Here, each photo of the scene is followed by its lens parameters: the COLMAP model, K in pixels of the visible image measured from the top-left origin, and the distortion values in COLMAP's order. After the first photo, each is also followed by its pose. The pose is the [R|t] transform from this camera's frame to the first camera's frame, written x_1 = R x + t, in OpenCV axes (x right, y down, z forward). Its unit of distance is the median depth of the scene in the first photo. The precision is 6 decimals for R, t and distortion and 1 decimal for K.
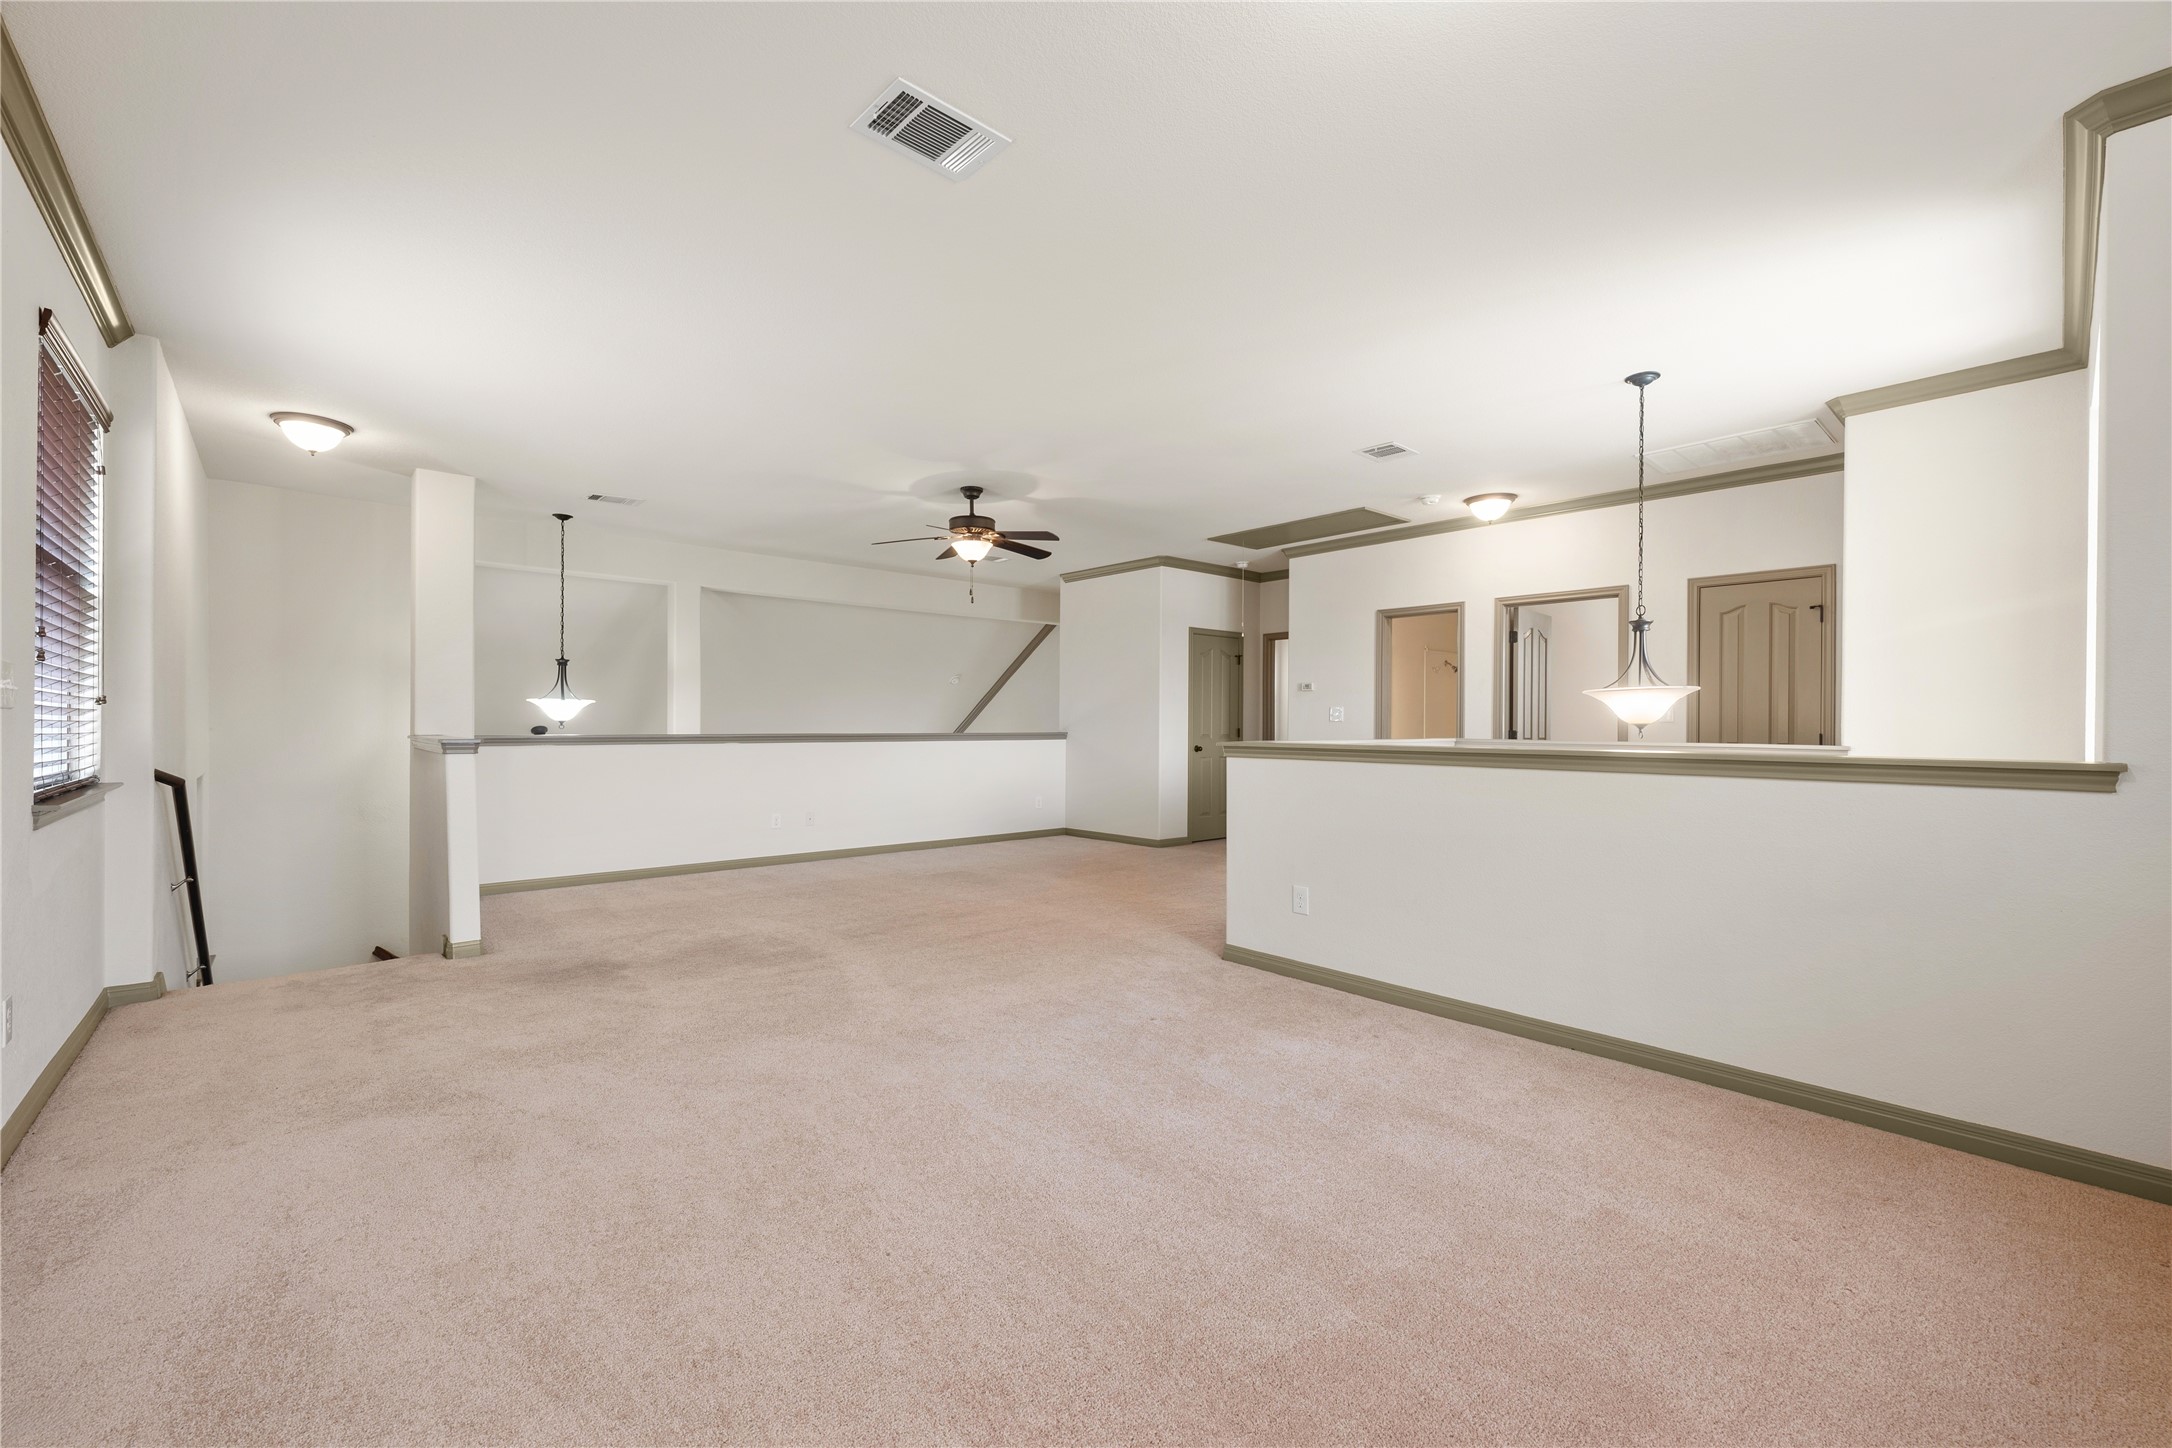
lens RADIAL K [[878.4, 0, 1086.0], [0, 878.4, 724.0], [0, 0, 1]] dist [0.000511, 0.000034]
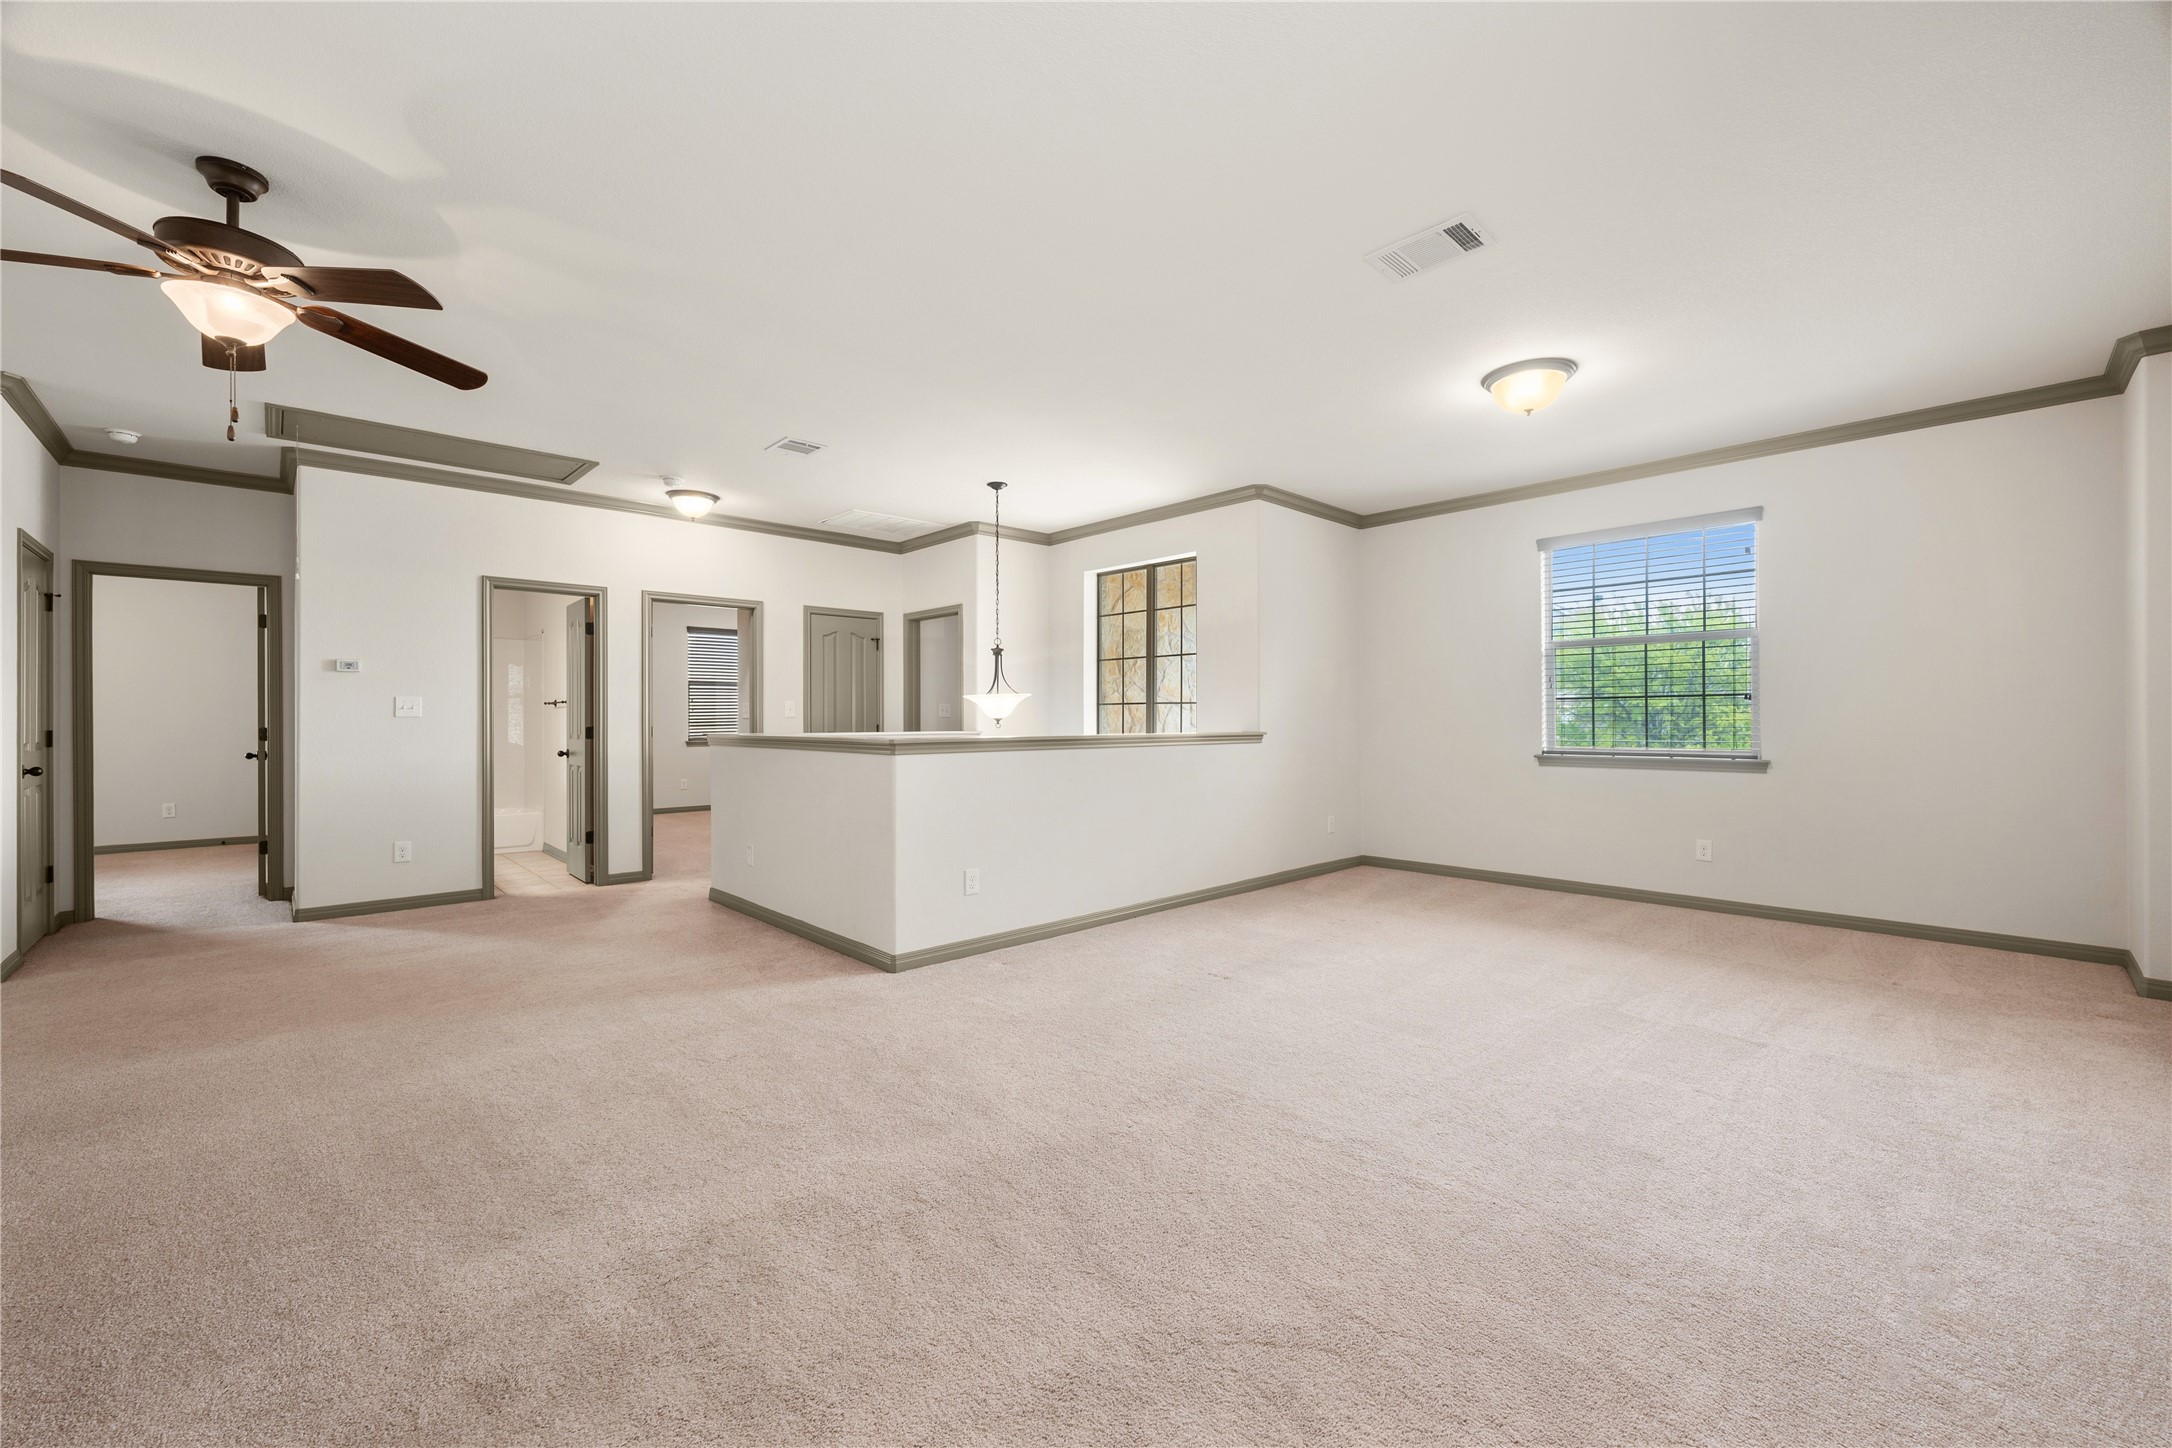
lens RADIAL K [[863.1, 0, 1081.4], [0, 863.1, 720.9], [0, 0, 1]] dist [0.001813, 0.000057]
pose [[-0.000346, -0.004045, 0.999992, -0.575983], [0.004120, 0.999983, 0.004047, -0.000431], [-0.999991, 0.004121, -0.000329, 0.608820]]
